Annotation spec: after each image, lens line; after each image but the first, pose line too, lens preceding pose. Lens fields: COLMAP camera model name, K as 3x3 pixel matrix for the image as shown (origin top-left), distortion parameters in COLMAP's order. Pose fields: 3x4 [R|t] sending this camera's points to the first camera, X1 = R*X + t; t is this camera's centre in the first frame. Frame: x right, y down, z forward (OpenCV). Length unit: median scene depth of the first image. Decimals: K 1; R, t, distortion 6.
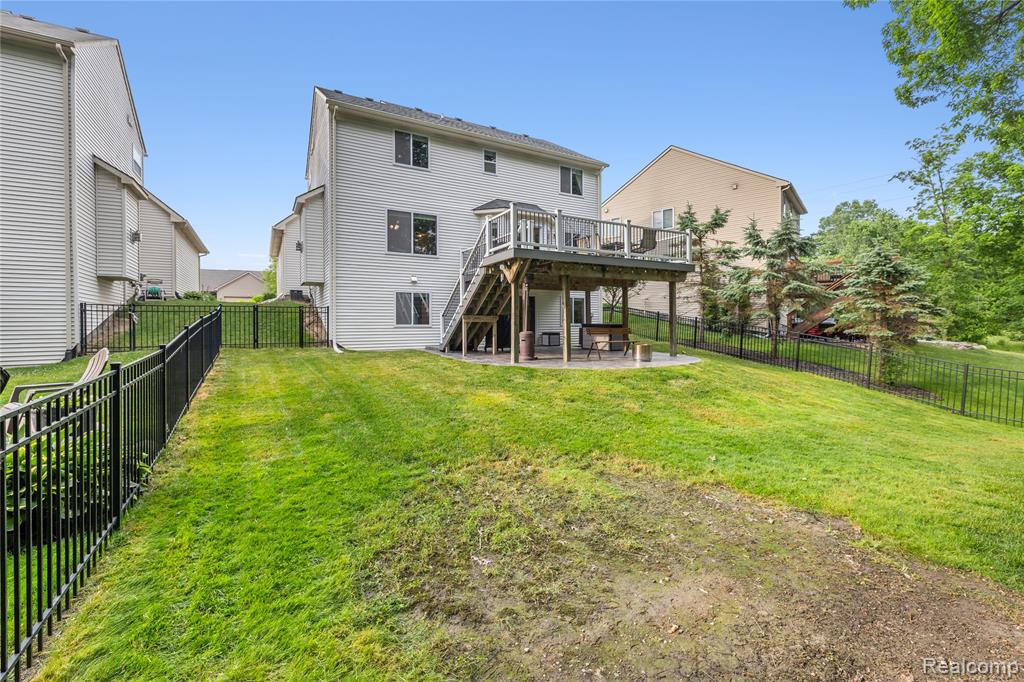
lens RADIAL K [[440.9, 0, 508.9], [0, 440.9, 326.8], [0, 0, 1]] dist [0.001088, 0.000223]
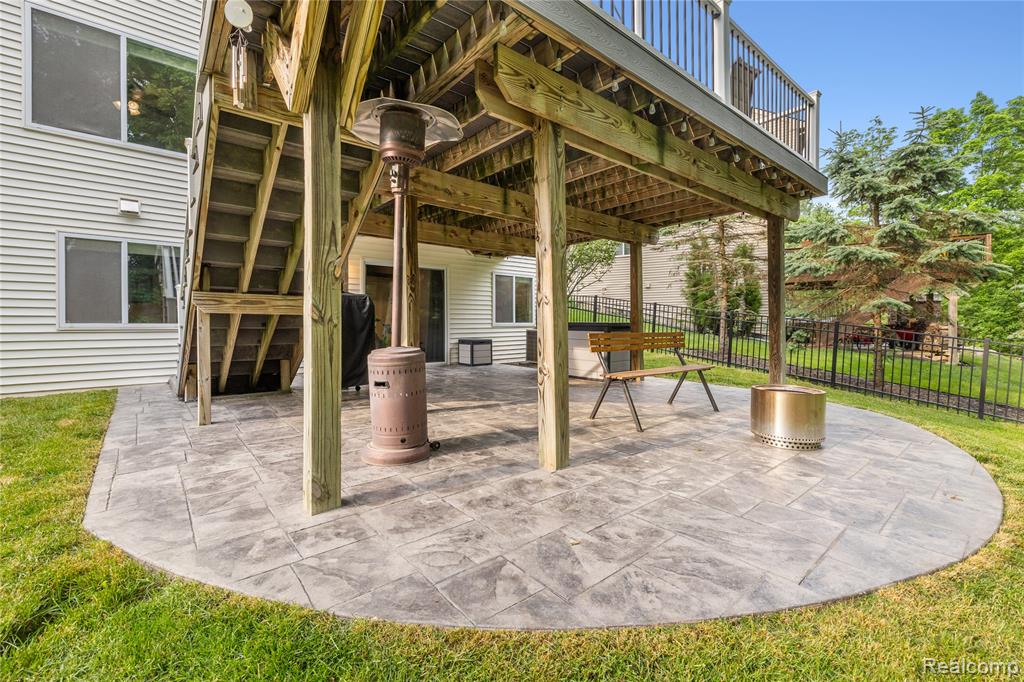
lens RADIAL K [[440.9, 0, 508.9], [0, 440.9, 326.8], [0, 0, 1]] dist [0.001088, 0.000223]
pose [[0.982750, -0.000576, 0.184938, 0.043762], [0.000607, 1.000000, -0.000108, -0.001588], [-0.184938, 0.000218, 0.982750, 0.552777]]
